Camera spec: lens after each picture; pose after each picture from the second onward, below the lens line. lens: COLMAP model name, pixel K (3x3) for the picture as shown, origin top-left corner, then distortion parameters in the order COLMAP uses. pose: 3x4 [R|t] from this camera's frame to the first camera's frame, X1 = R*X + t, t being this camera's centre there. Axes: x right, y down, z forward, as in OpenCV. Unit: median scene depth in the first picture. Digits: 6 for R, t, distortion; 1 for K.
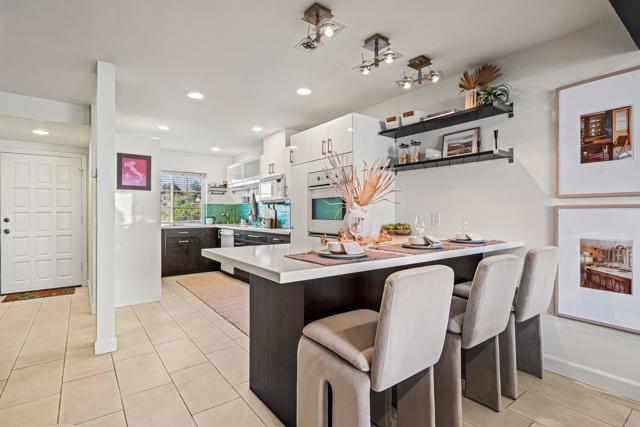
lens RADIAL K [[314.4, 0, 320.0], [0, 314.4, 213.5], [0, 0, 1]] dist [-0.014481, 0.000053]
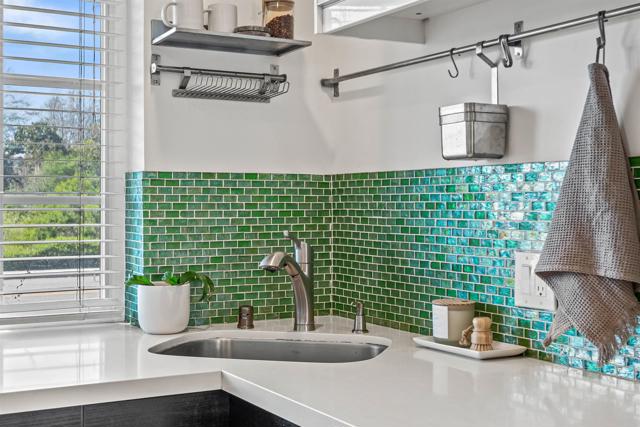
lens RADIAL K [[874.6, 0, 319.2], [0, 874.6, 200.3], [0, 0, 1]] dist [-0.005958, 0.036846]
pose [[0.991039, -0.000585, -0.133569, -0.338747], [-0.000121, 0.999986, -0.005275, -0.024040], [0.133570, 0.005243, 0.991025, 0.918646]]
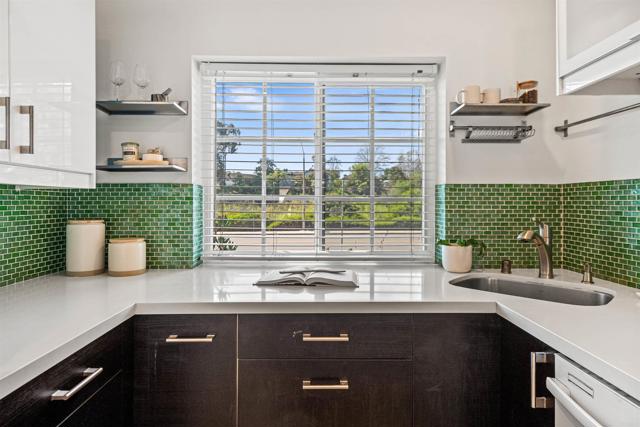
lens RADIAL K [[385.4, 0, 318.5], [0, 385.4, 200.7], [0, 0, 1]] dist [0.008266, 0.000882]
pose [[0.803017, 0.000075, -0.595956, -0.368707], [-0.002809, 0.999989, -0.003660, -0.023548], [0.595949, 0.004613, 0.803009, 0.990157]]
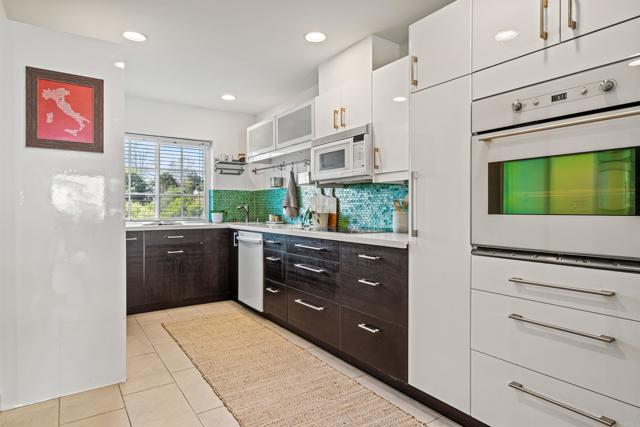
lens RADIAL K [[367.3, 0, 319.1], [0, 367.3, 209.8], [0, 0, 1]] dist [0.014345, 0.000428]
pose [[0.998906, 0.001087, -0.046757, -0.165097], [-0.000942, 0.999995, 0.003128, 0.008976], [0.046761, -0.003080, 0.998901, 0.399951]]
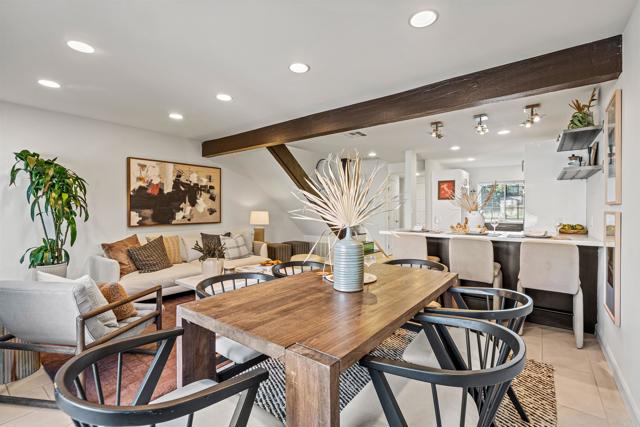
lens RADIAL K [[295.6, 0, 317.8], [0, 295.6, 207.8], [0, 0, 1]] dist [0.000290, -0.000952]
pose [[0.250854, -0.007495, -0.967996, 0.754521], [-0.003625, 0.999956, -0.008682, -0.010096], [0.968018, 0.005687, 0.250816, -0.132064]]
